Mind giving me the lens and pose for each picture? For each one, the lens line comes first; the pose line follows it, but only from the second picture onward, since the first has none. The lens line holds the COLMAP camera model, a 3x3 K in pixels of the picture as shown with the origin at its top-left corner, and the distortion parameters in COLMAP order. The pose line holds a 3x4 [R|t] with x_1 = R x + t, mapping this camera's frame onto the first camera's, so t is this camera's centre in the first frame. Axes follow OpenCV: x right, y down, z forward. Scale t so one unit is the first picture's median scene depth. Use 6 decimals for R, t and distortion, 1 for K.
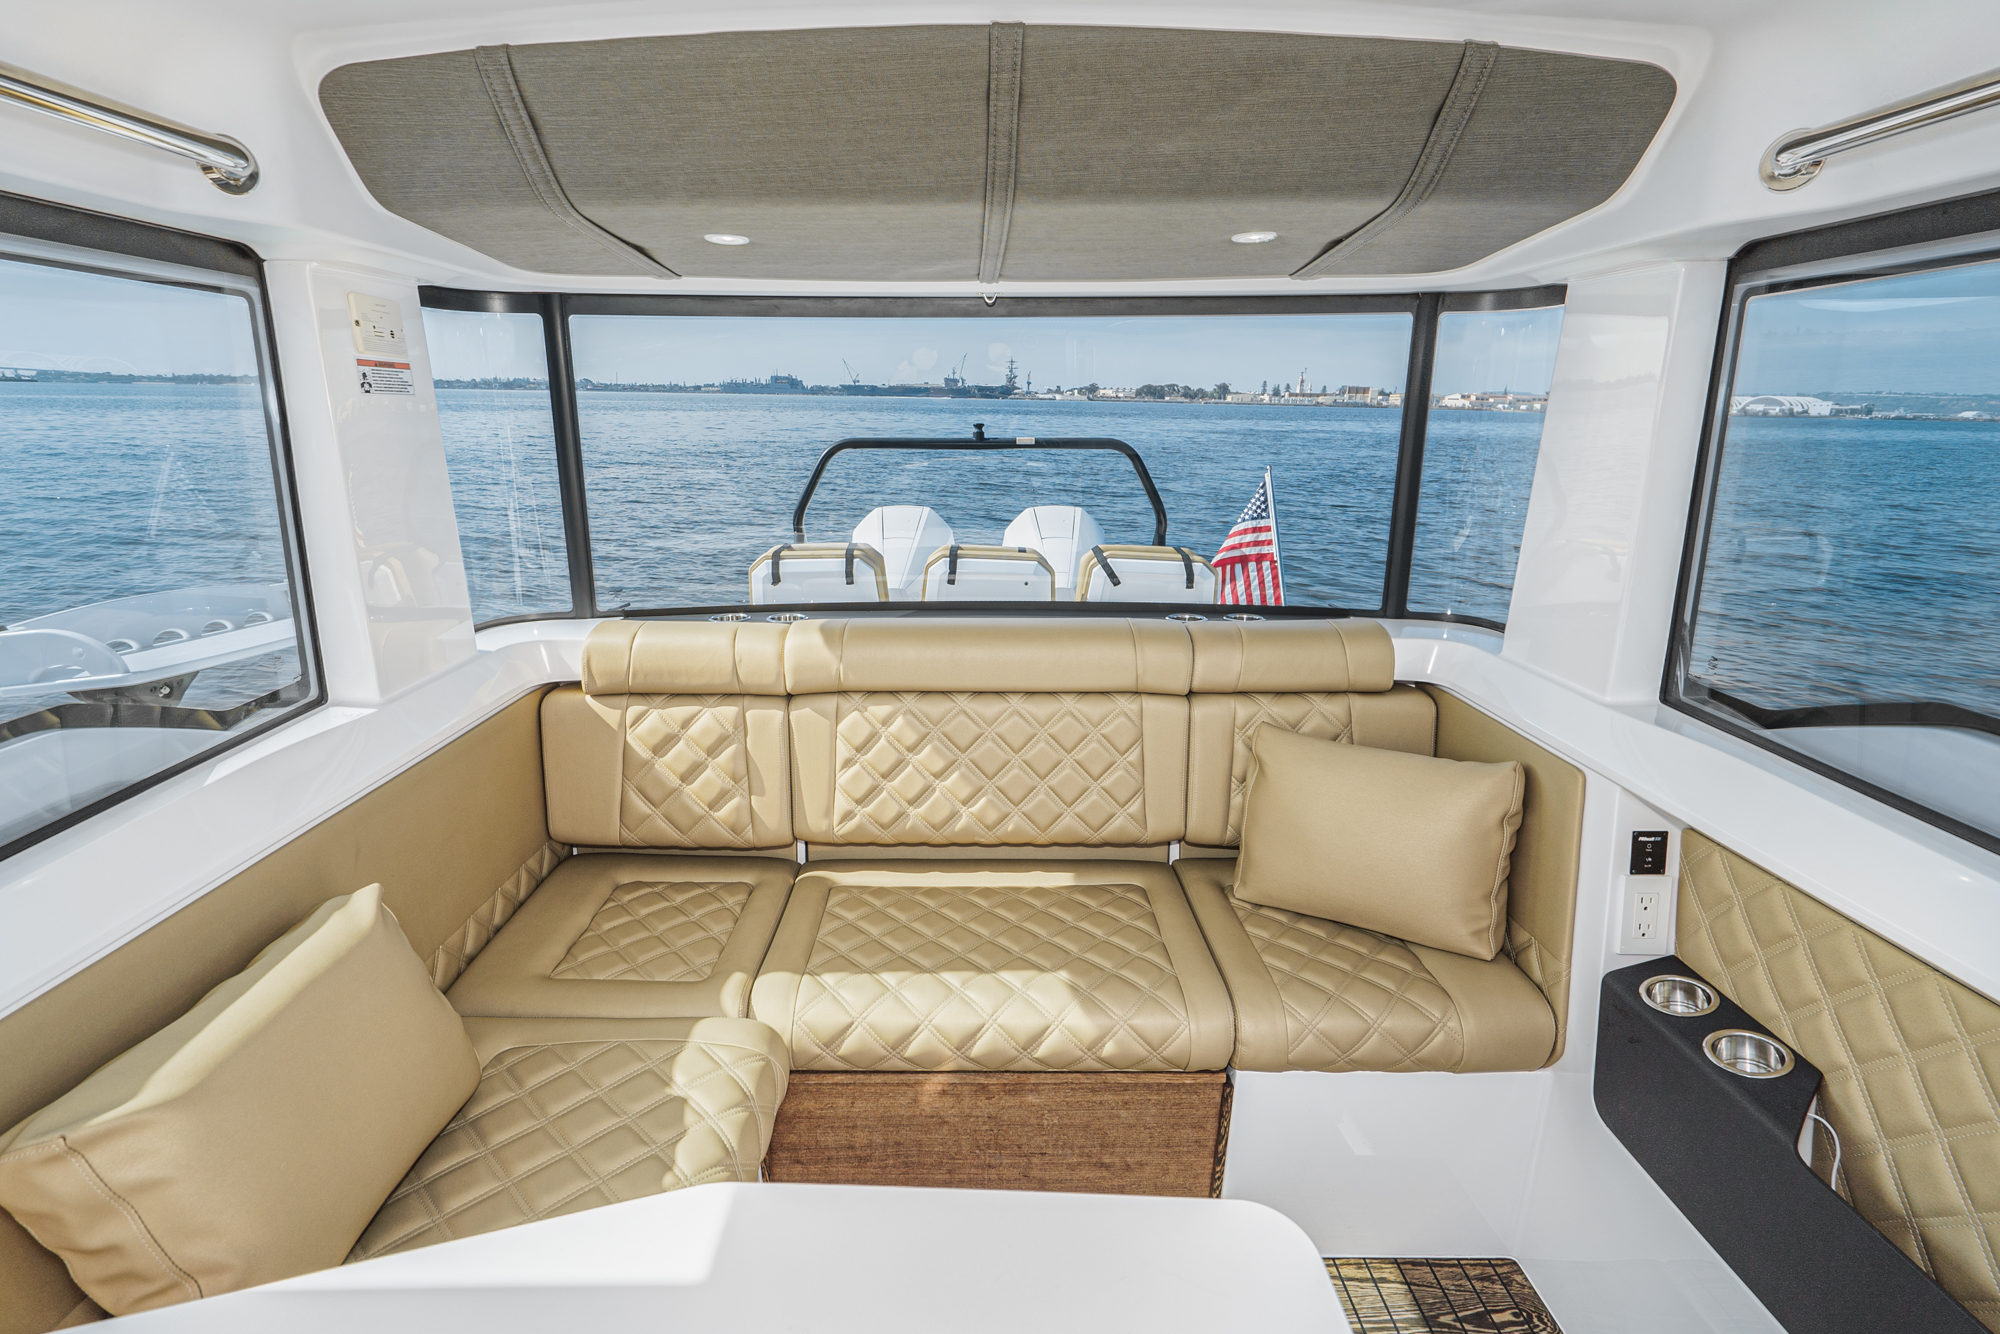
lens RADIAL K [[947.6, 0, 965.2], [0, 947.6, 685.4], [0, 0, 1]] dist [-0.008833, -0.000053]
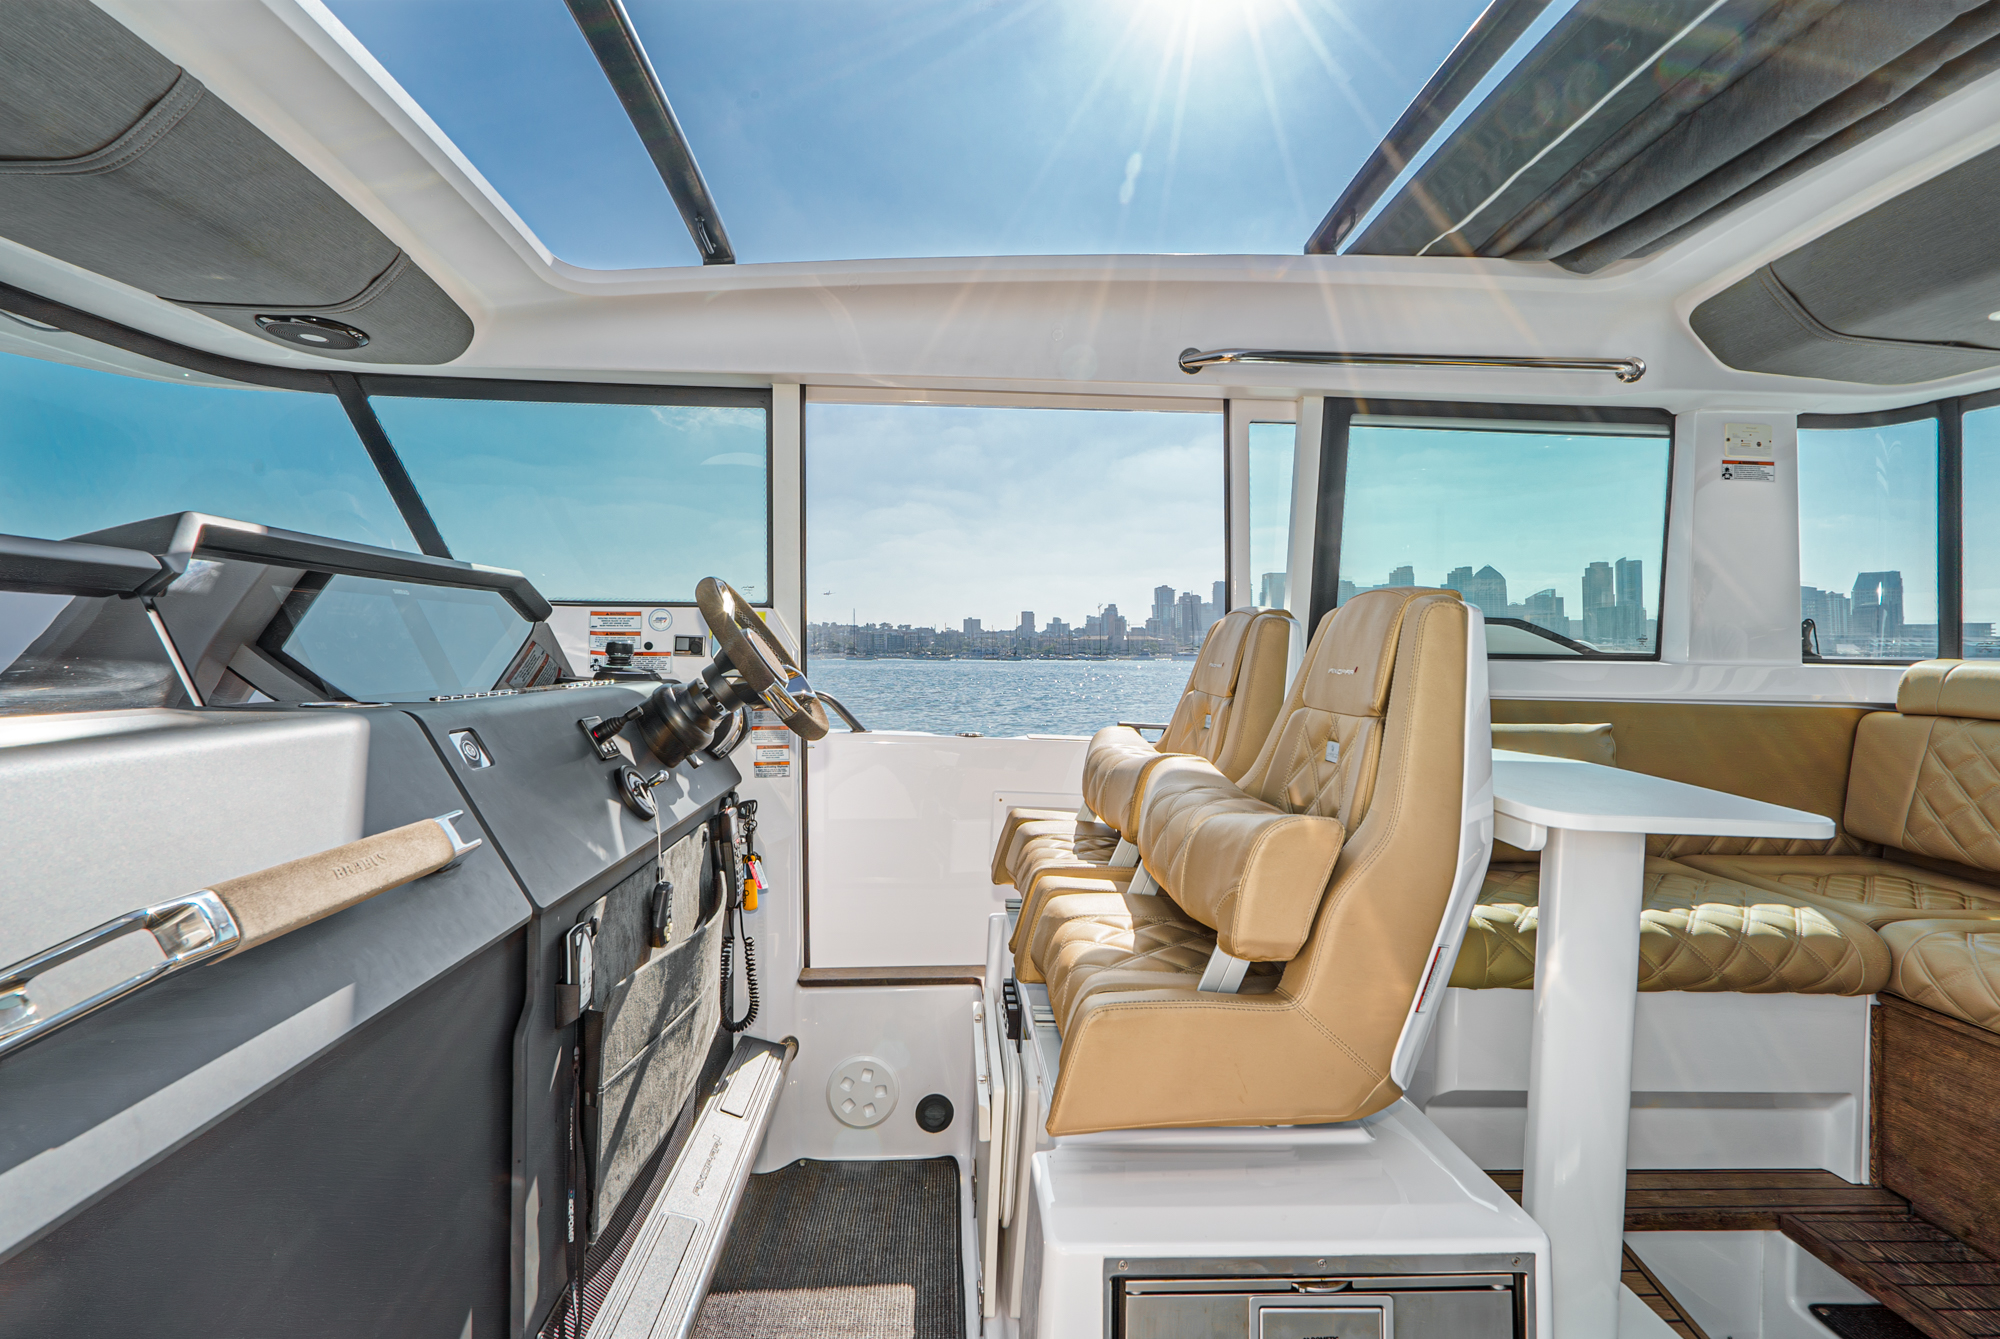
lens RADIAL K [[926.5, 0, 1000.0], [0, 926.5, 669.5], [0, 0, 1]] dist [-0.013141, 0.000131]
pose [[0.058348, 0.016437, -0.998161, 0.810324], [-0.293930, 0.955826, -0.001442, 0.345960], [0.954044, 0.293474, 0.060602, -0.201867]]
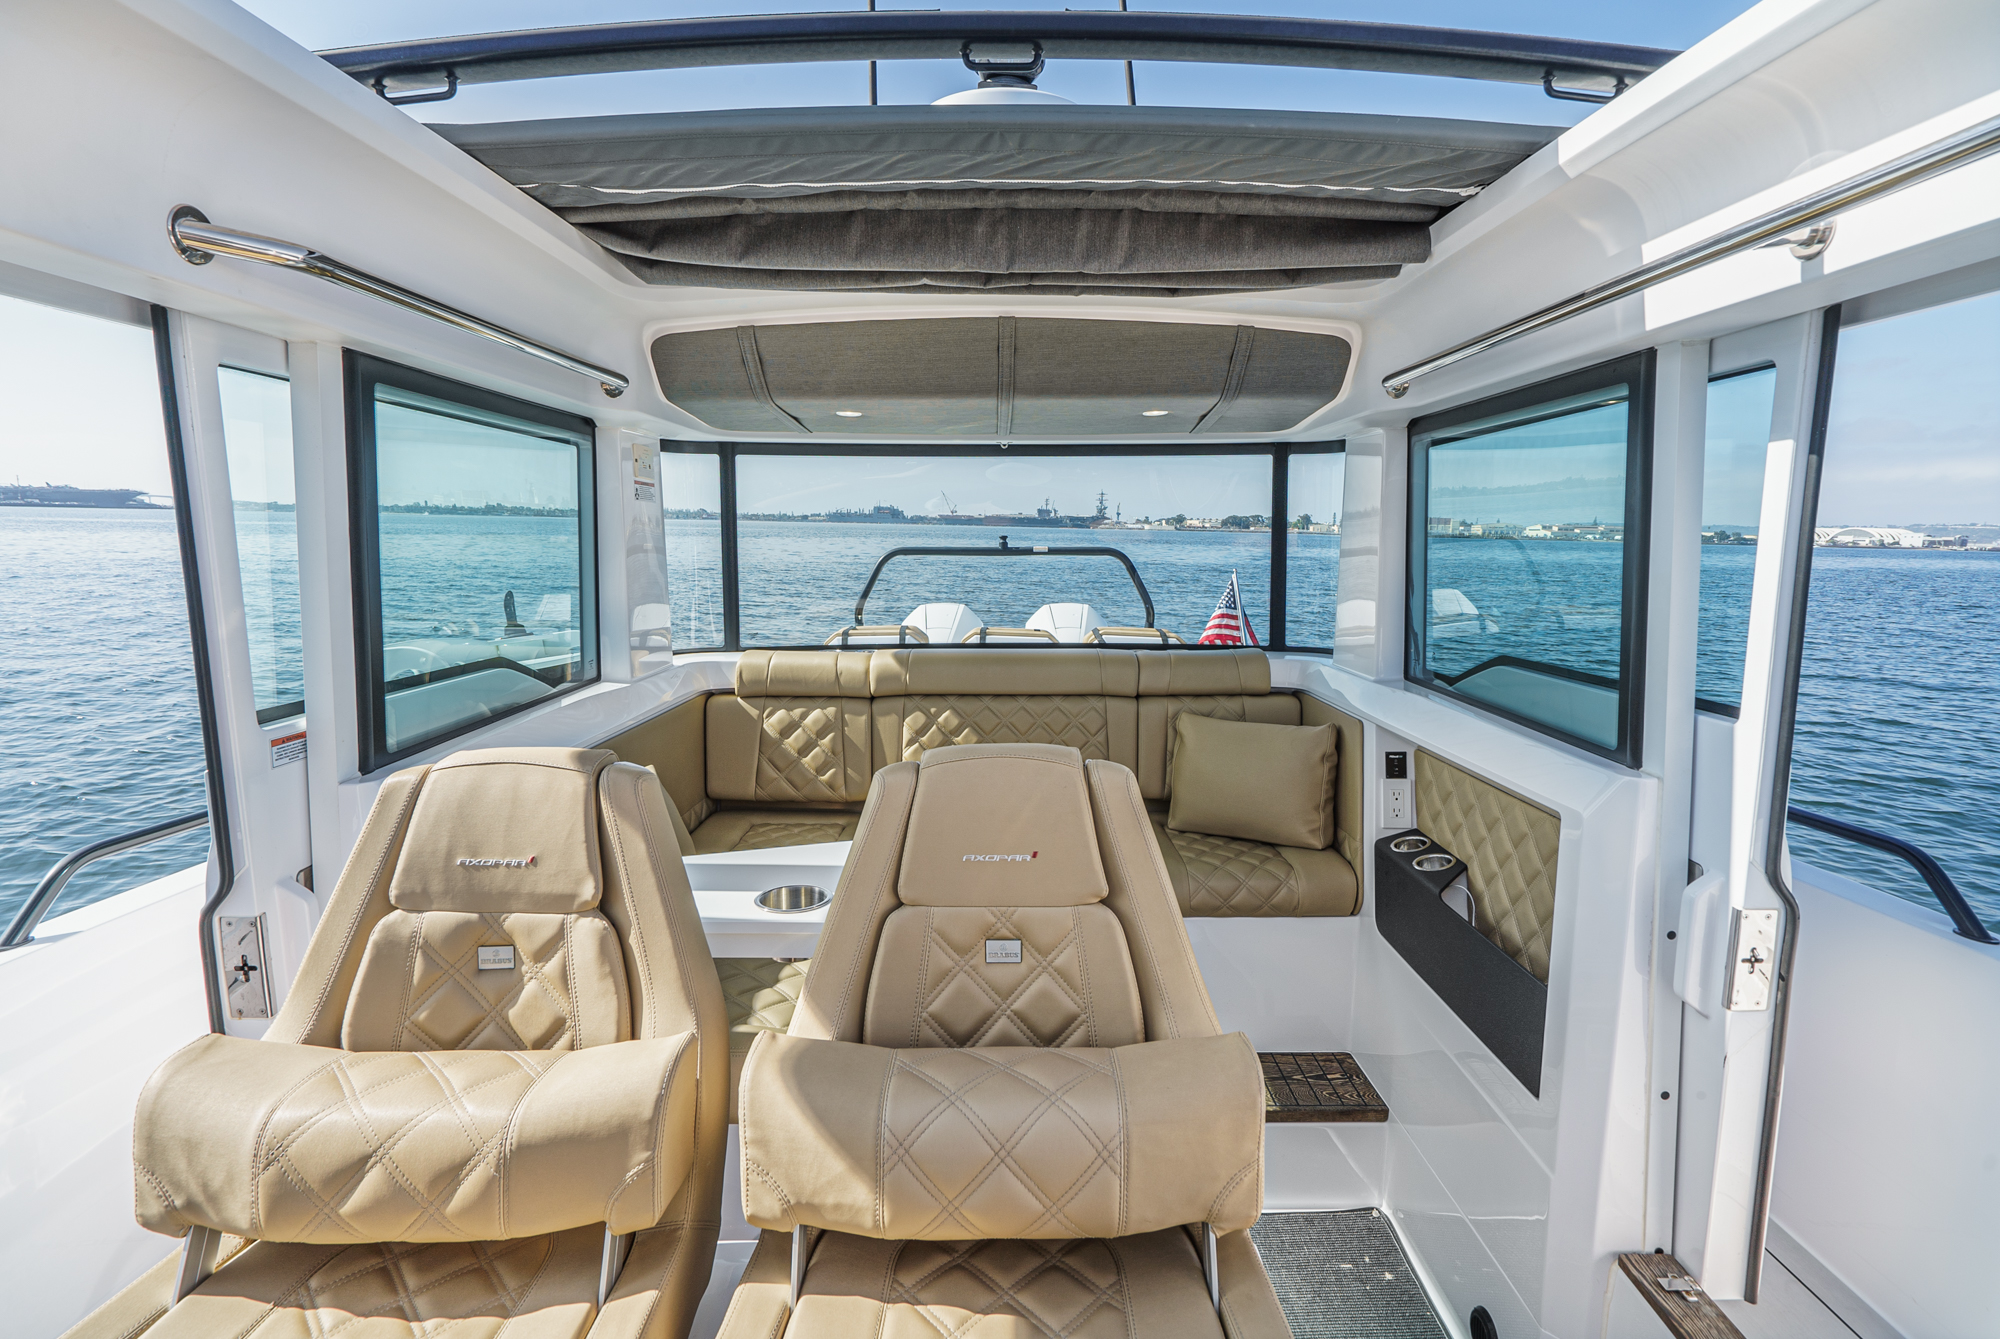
lens RADIAL K [[926.5, 0, 1000.0], [0, 926.5, 669.5], [0, 0, 1]] dist [-0.013141, 0.000131]
pose [[0.999996, 0.000498, 0.002754, 0.016219], [-0.000104, 0.989959, -0.141352, 0.208174], [-0.002797, 0.141352, 0.989956, -0.553582]]
